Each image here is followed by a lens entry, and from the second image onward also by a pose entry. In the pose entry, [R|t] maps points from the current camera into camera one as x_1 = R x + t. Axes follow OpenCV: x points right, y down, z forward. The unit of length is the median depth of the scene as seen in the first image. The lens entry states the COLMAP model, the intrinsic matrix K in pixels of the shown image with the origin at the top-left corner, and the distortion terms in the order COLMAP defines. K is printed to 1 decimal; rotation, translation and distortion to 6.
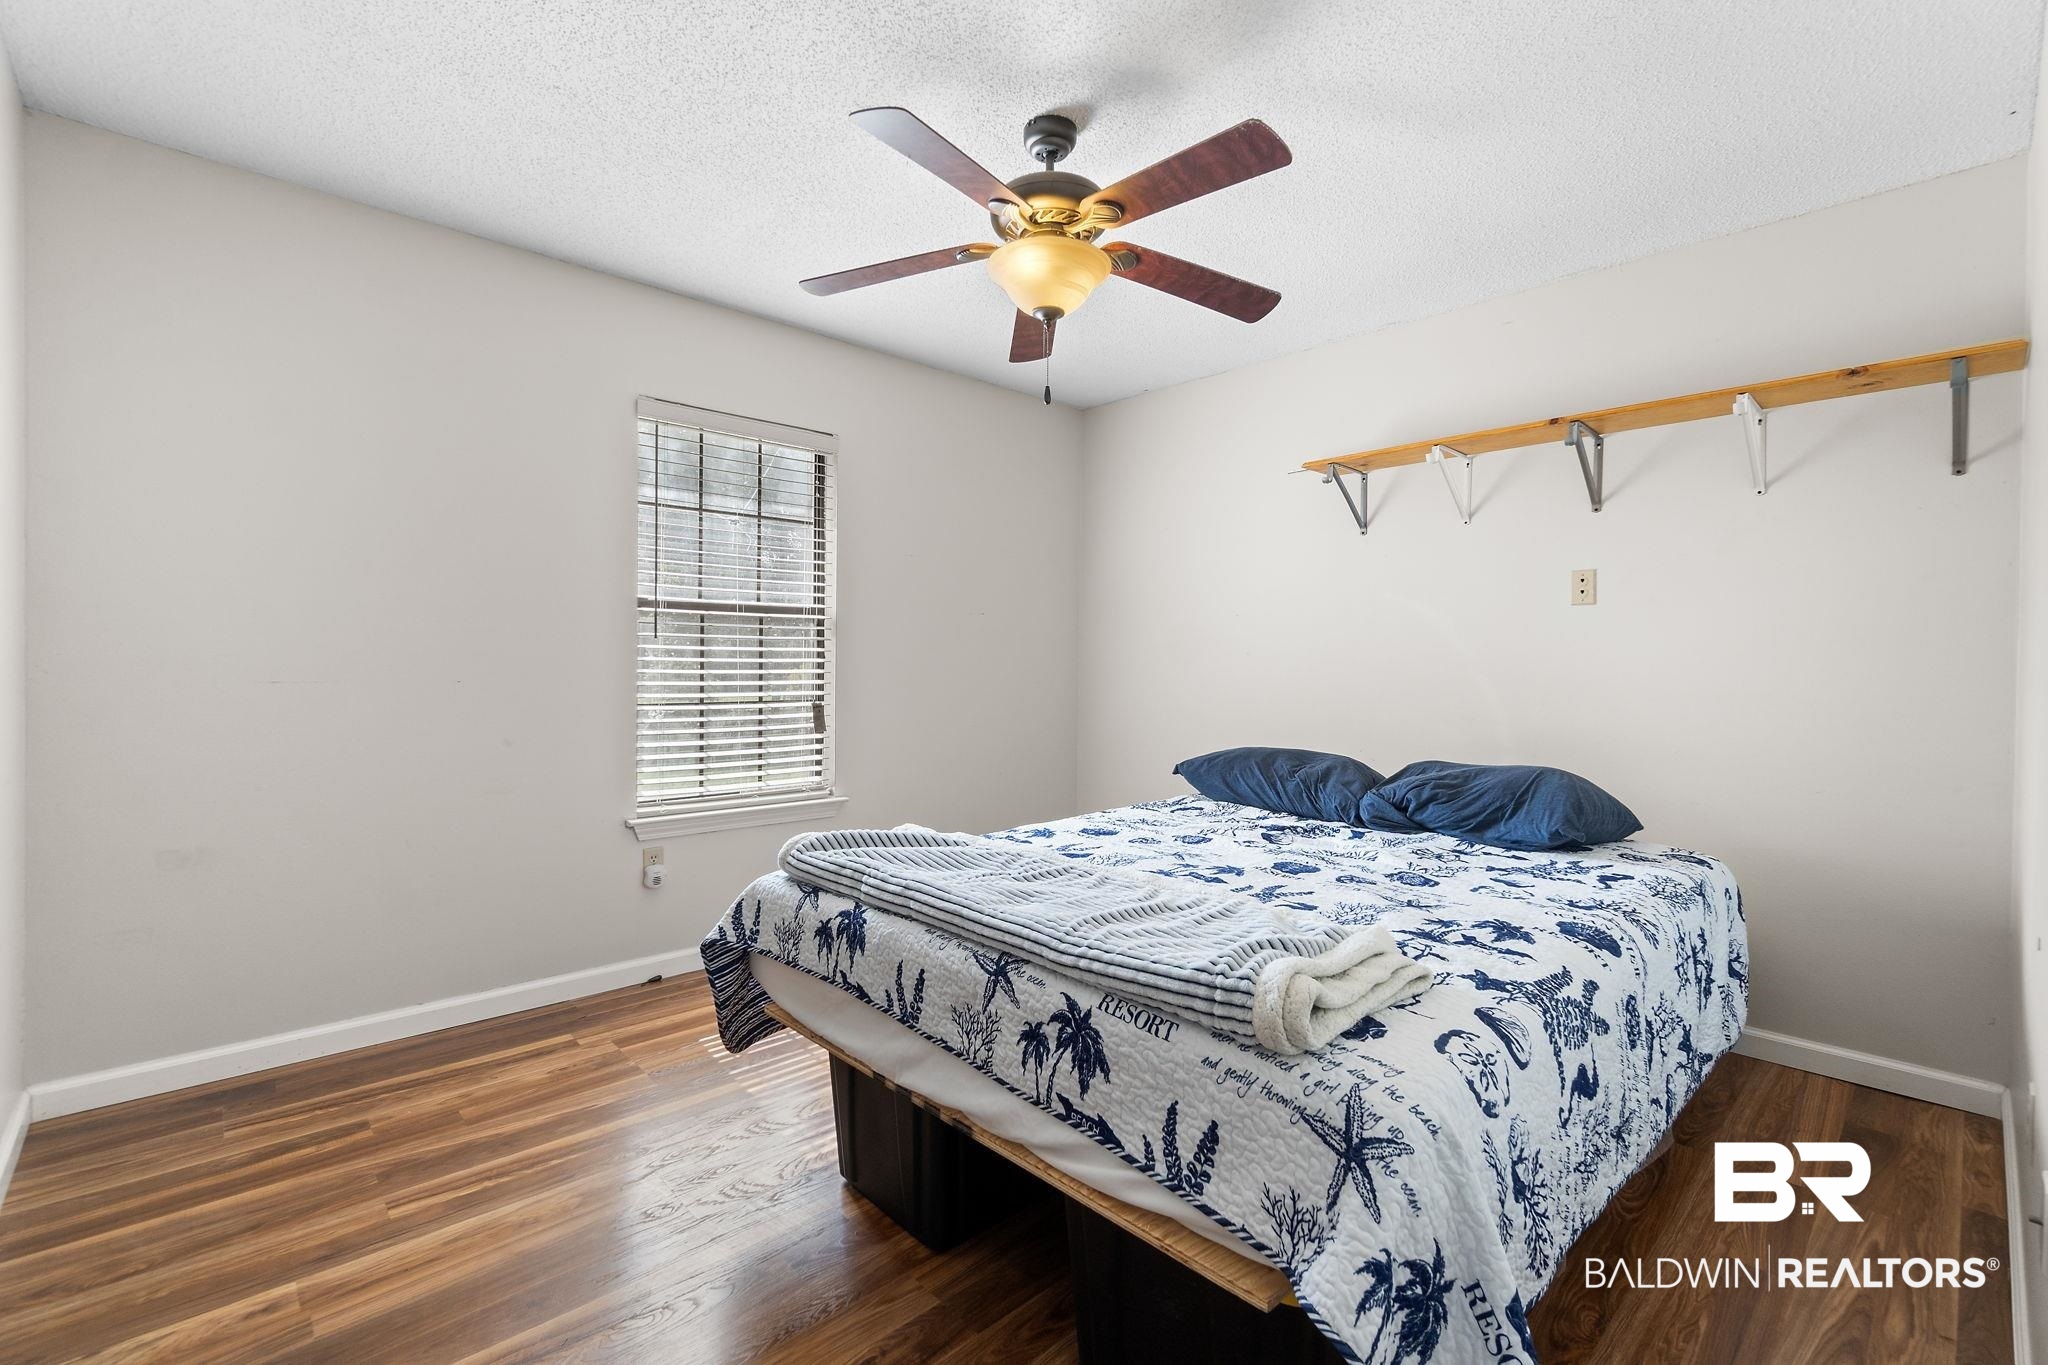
lens RADIAL K [[878.7, 0, 1017.3], [0, 878.7, 675.8], [0, 0, 1]] dist [-0.002003, -0.000123]
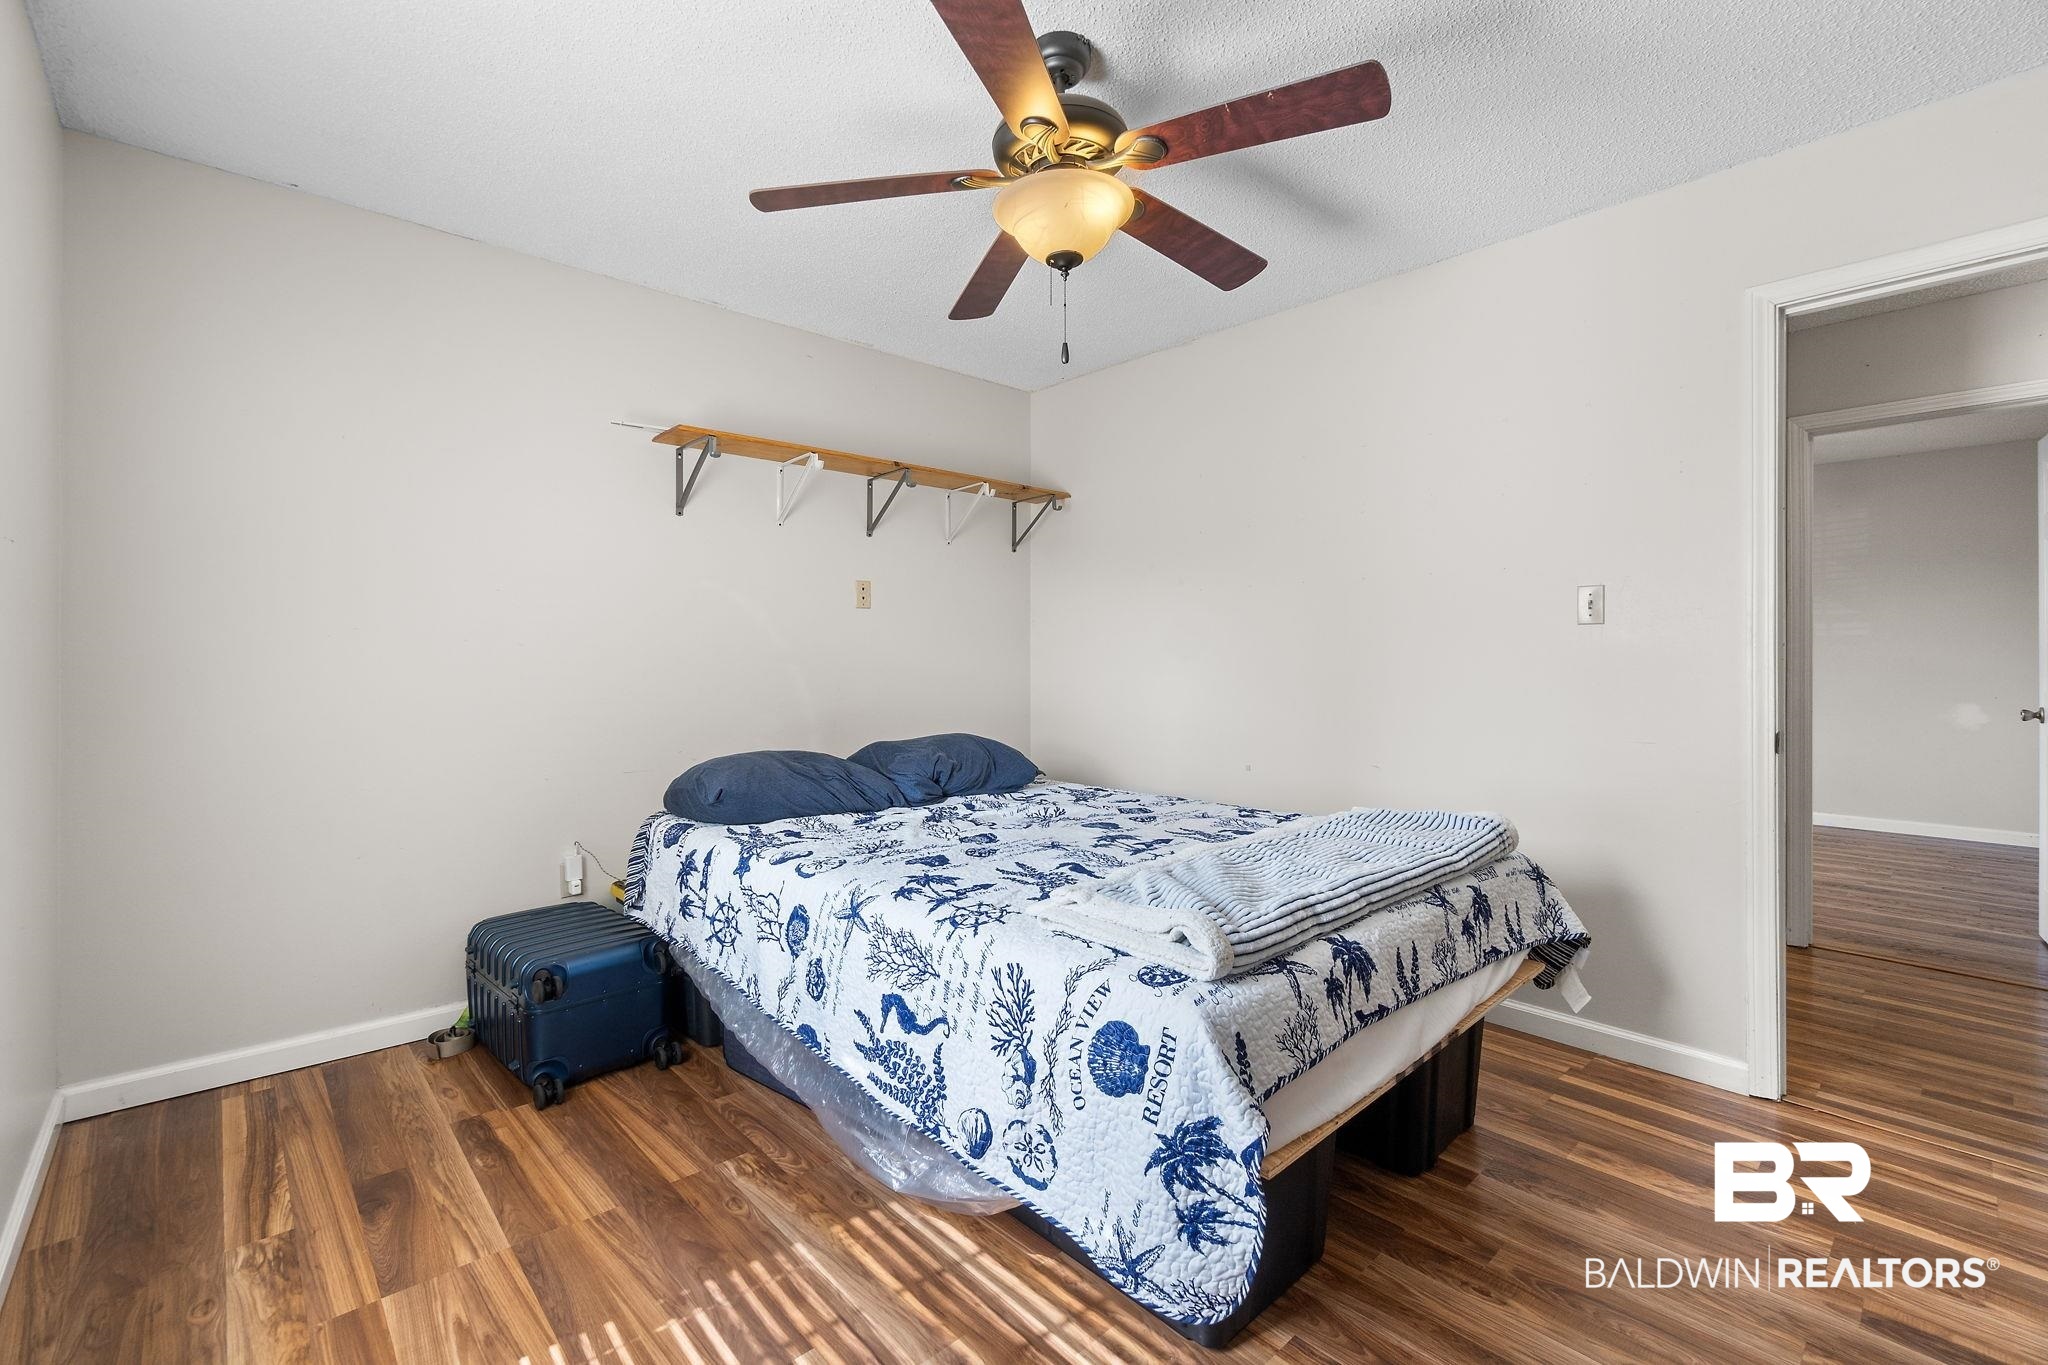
lens RADIAL K [[878.7, 0, 1017.3], [0, 878.7, 675.8], [0, 0, 1]] dist [-0.002003, -0.000123]
pose [[0.000011, -0.030554, 0.999533, -0.998520], [0.013889, 0.999437, 0.030551, -0.031712], [-0.999904, 0.013883, 0.000435, 1.240518]]
